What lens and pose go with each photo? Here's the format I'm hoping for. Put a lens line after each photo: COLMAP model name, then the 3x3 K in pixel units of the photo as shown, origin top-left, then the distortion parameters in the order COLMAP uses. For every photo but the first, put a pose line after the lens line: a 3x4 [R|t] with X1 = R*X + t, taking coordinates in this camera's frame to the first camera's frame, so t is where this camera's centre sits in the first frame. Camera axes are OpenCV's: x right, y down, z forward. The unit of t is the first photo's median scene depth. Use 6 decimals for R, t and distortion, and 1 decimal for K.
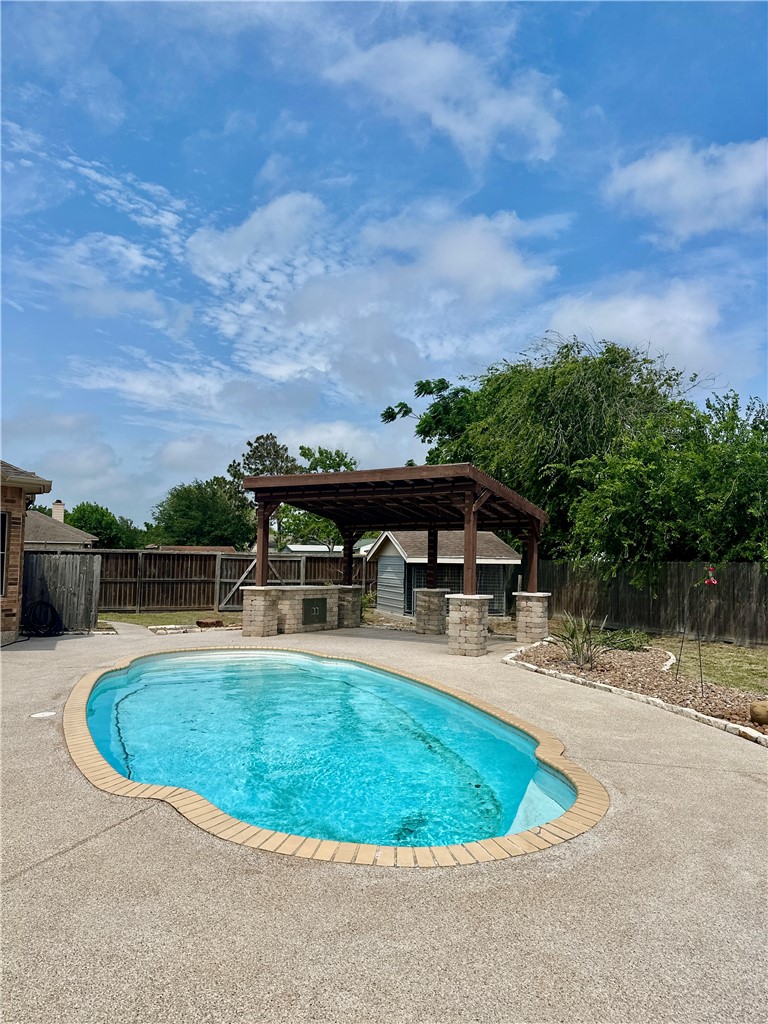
lens RADIAL K [[733.3, 0, 384.0], [0, 733.3, 512.0], [0, 0, 1]] dist [0.008944, 0.001469]
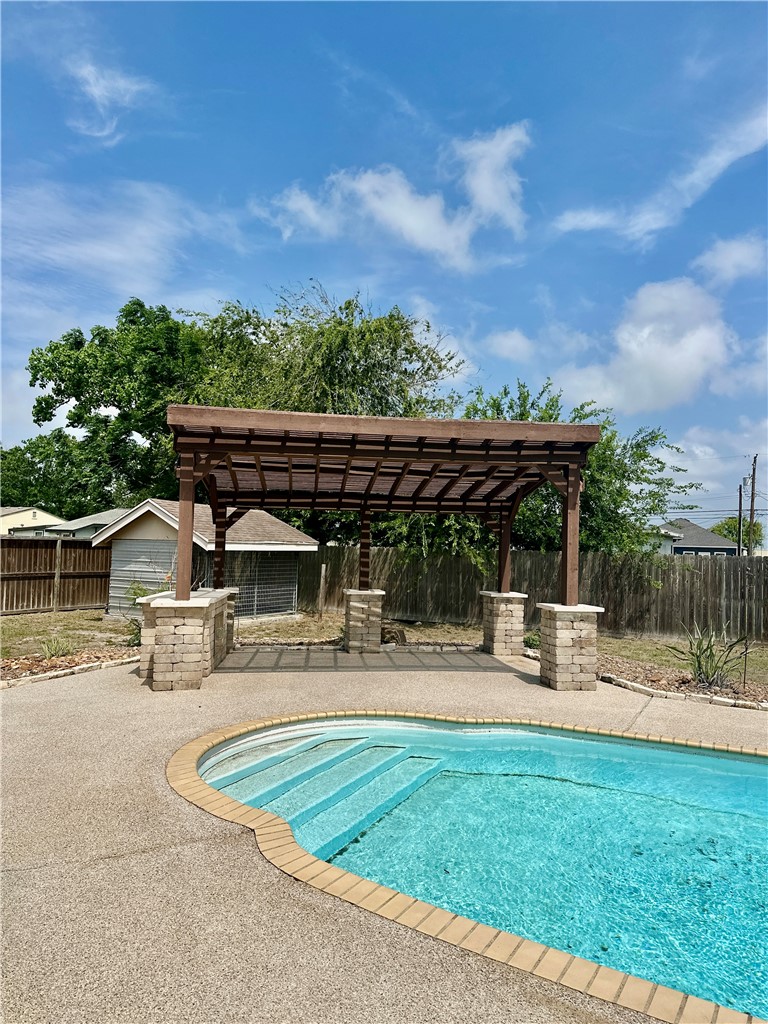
lens RADIAL K [[733.3, 0, 384.0], [0, 733.3, 512.0], [0, 0, 1]] dist [0.008944, 0.001469]
pose [[0.783186, 0.027342, 0.621186, -0.439535], [-0.051369, 0.998463, 0.020818, 0.011879], [-0.619662, -0.048214, 0.783386, 0.486454]]
